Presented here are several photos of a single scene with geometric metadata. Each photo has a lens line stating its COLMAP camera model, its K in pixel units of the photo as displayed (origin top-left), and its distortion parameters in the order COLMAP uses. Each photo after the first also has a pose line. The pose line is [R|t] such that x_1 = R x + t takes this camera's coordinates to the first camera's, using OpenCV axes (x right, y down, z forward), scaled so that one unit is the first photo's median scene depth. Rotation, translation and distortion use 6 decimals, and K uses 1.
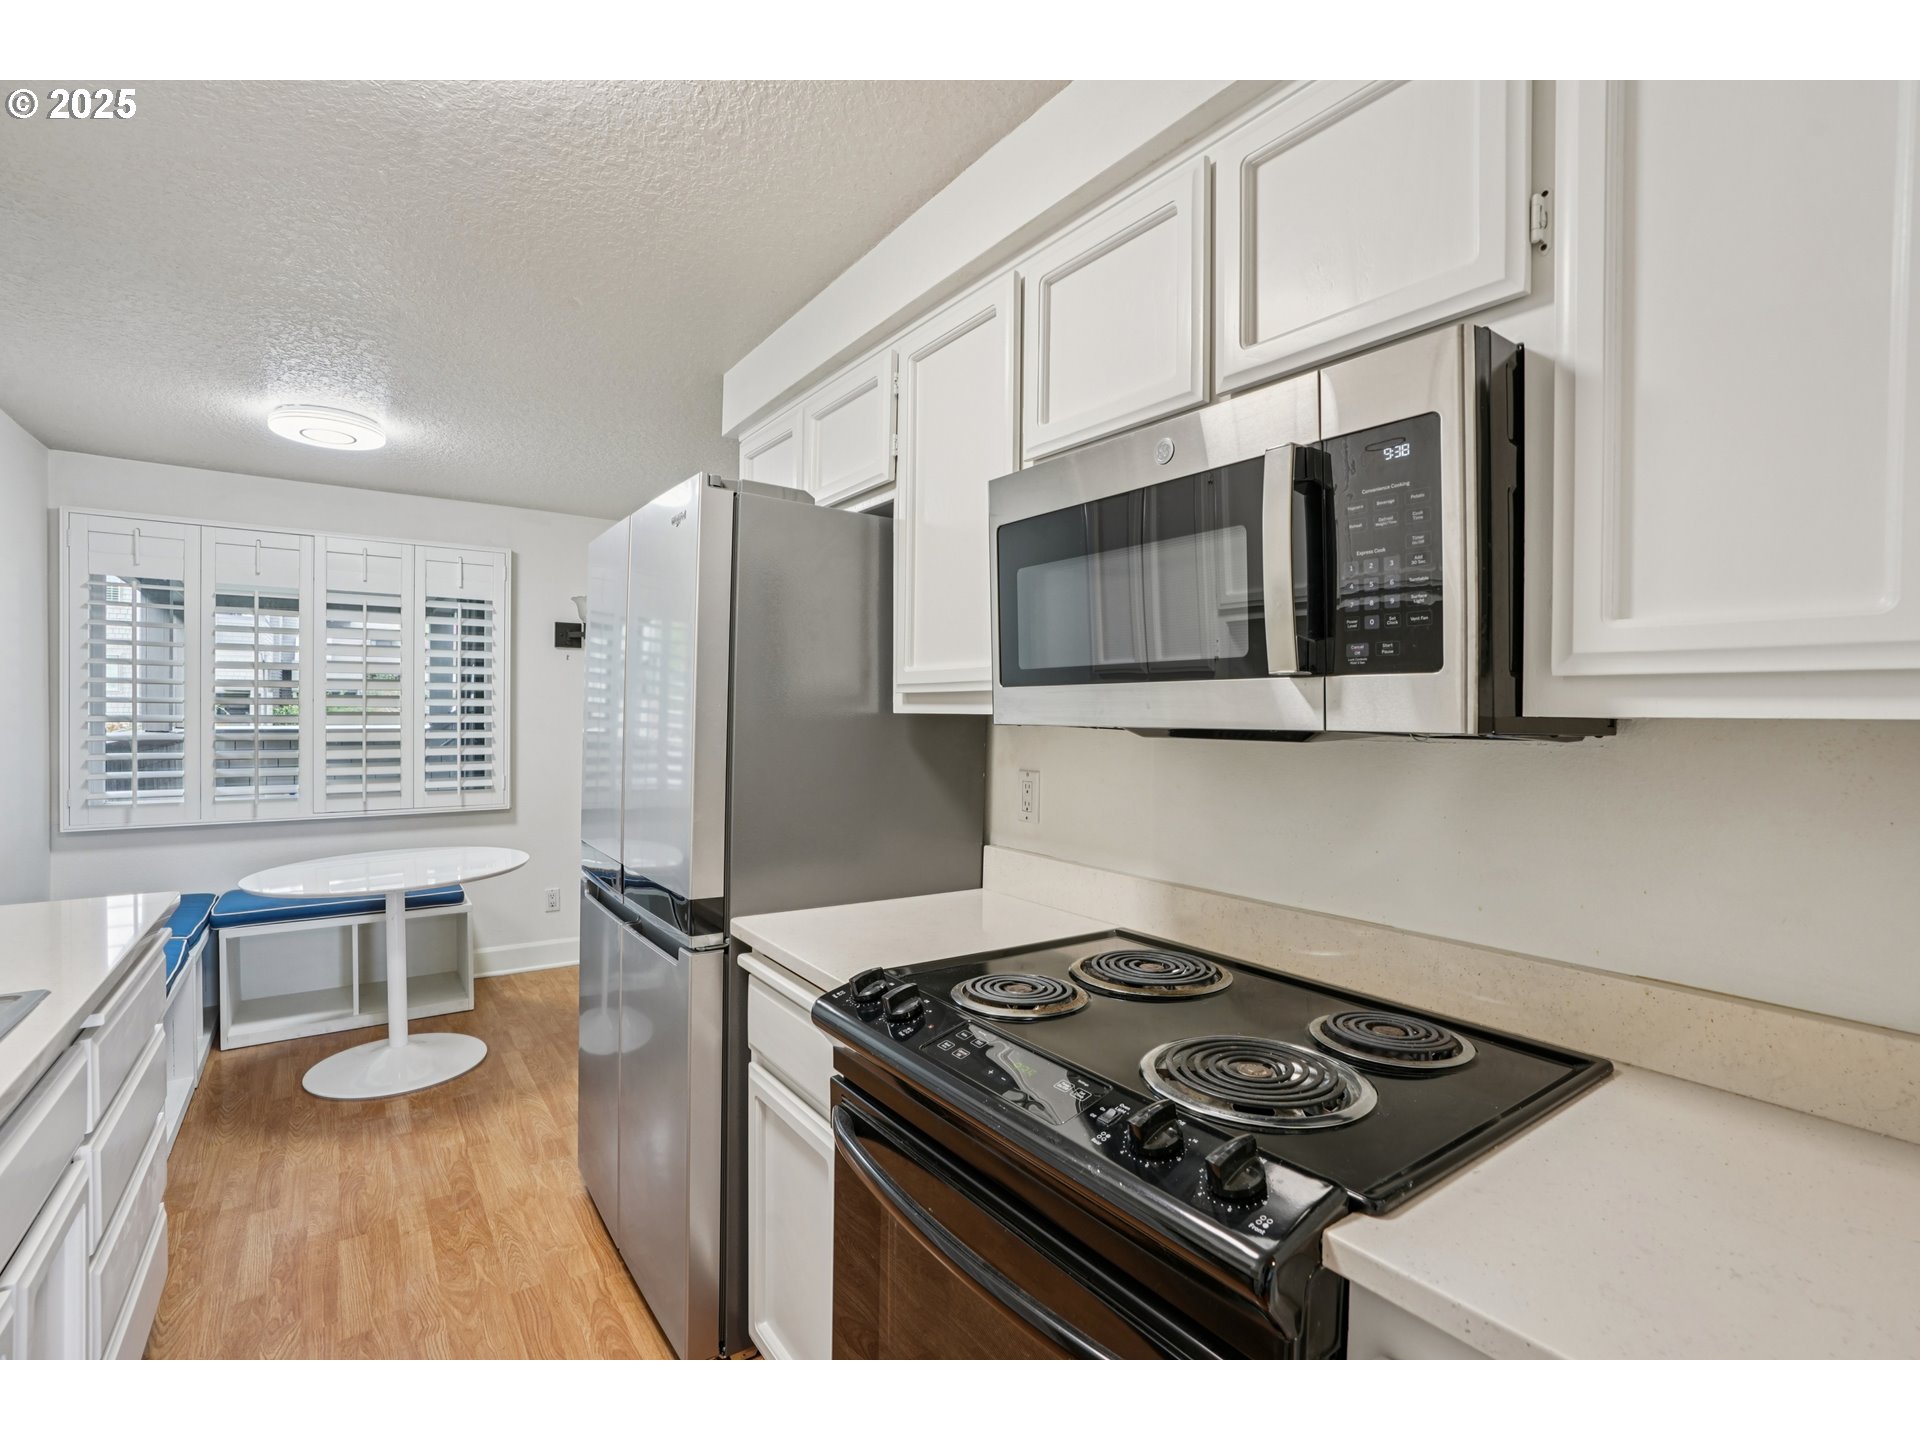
lens RADIAL K [[881.5, 0, 961.2], [0, 881.5, 725.3], [0, 0, 1]] dist [-0.054997, 0.021997]
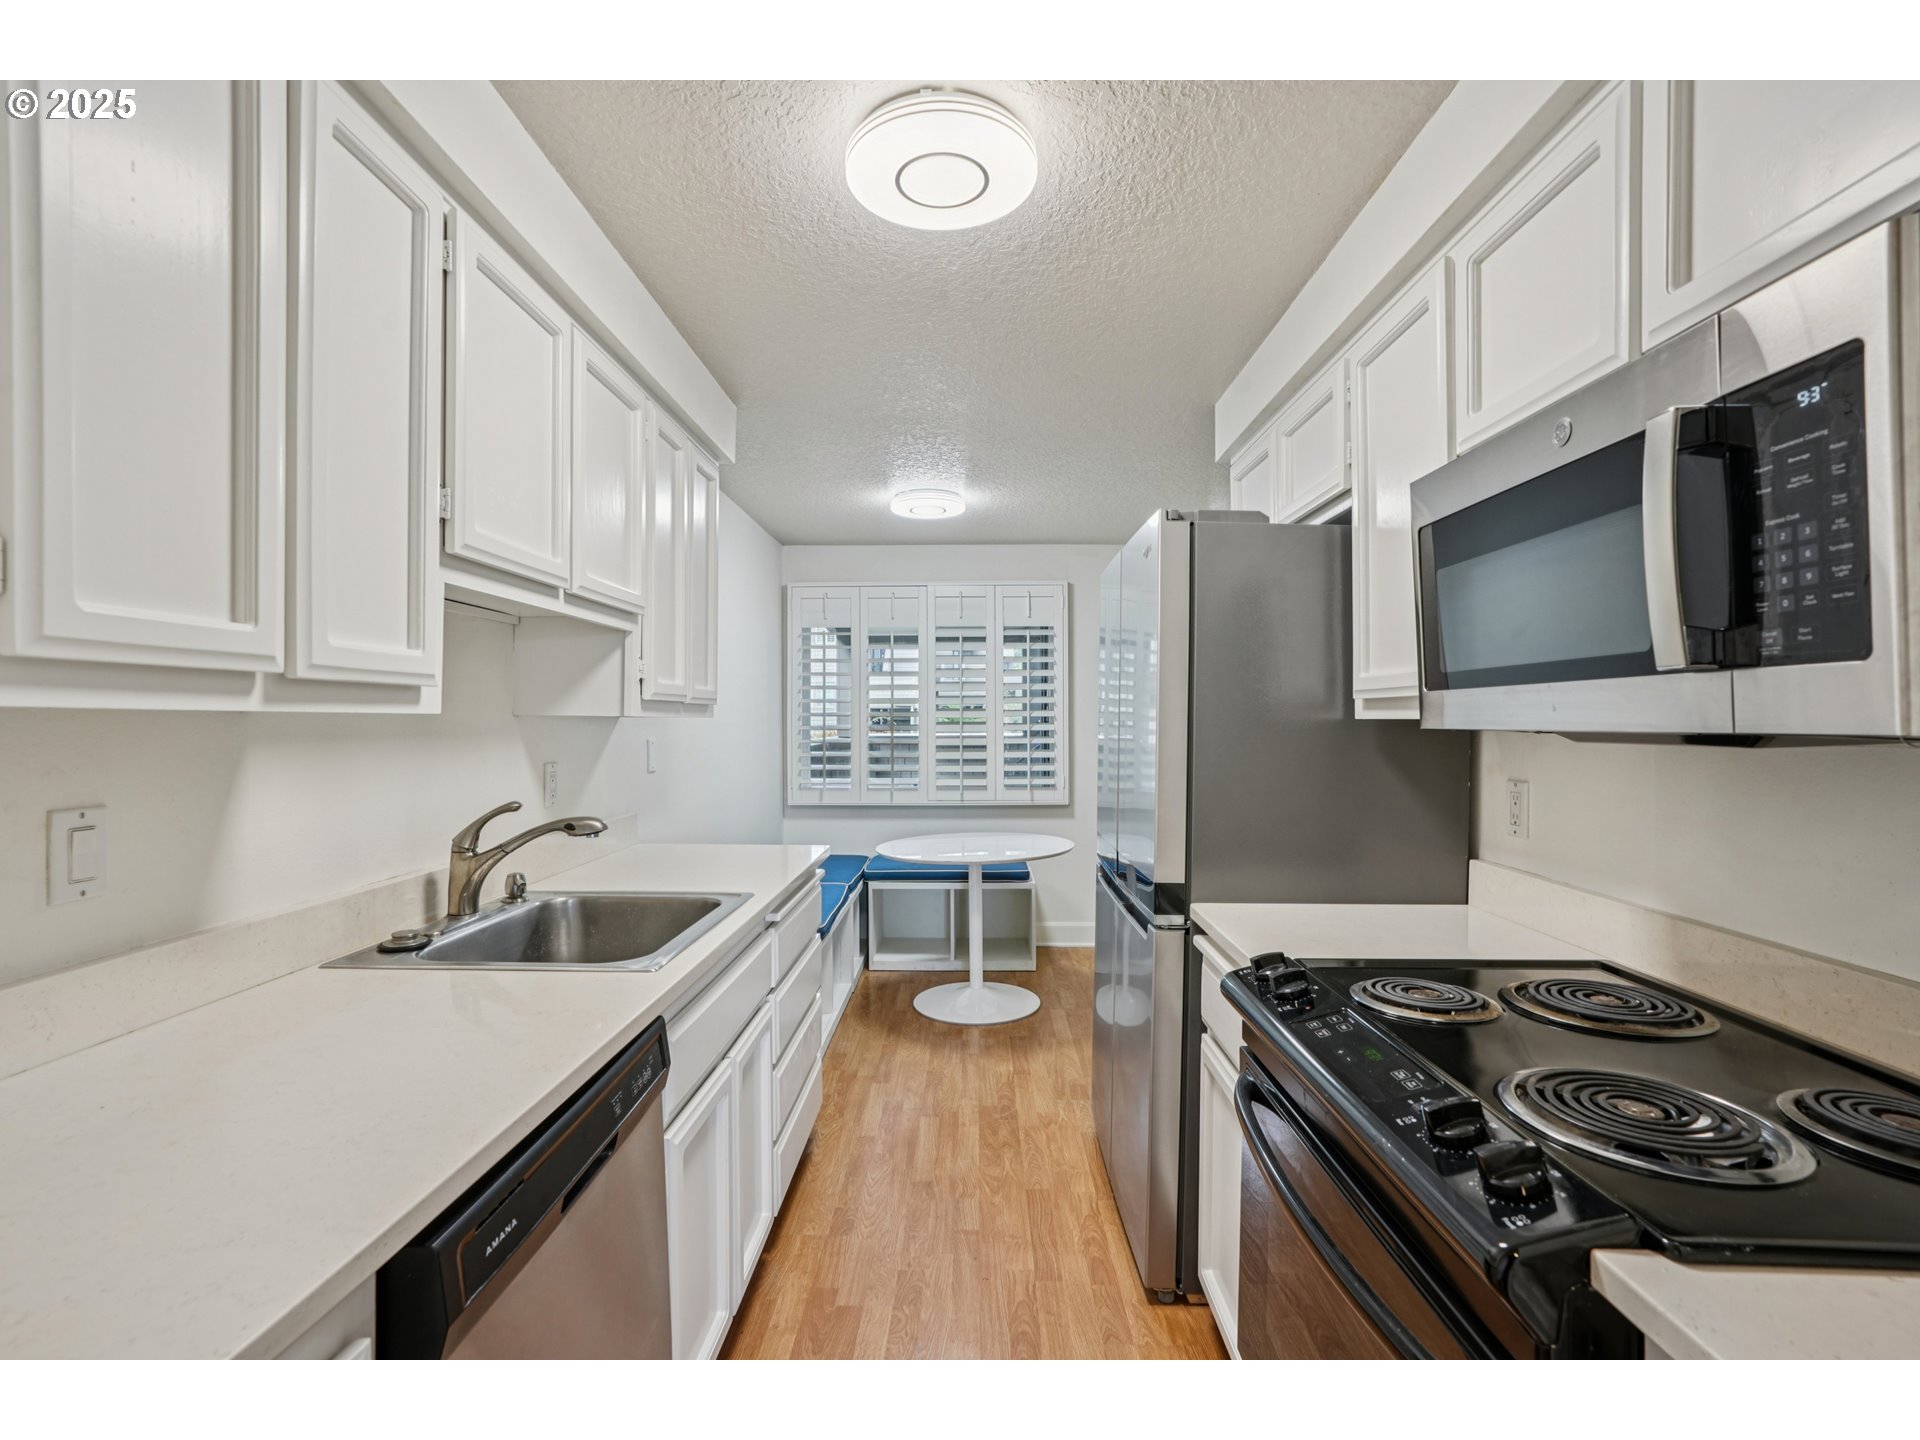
lens RADIAL K [[887.8, 0, 963.1], [0, 887.8, 744.8], [0, 0, 1]] dist [-0.058589, 0.037427]
pose [[0.802235, 0.008039, -0.596954, 0.140357], [-0.001061, 0.999927, 0.012039, 0.003694], [0.597007, -0.009025, 0.802185, -0.062086]]
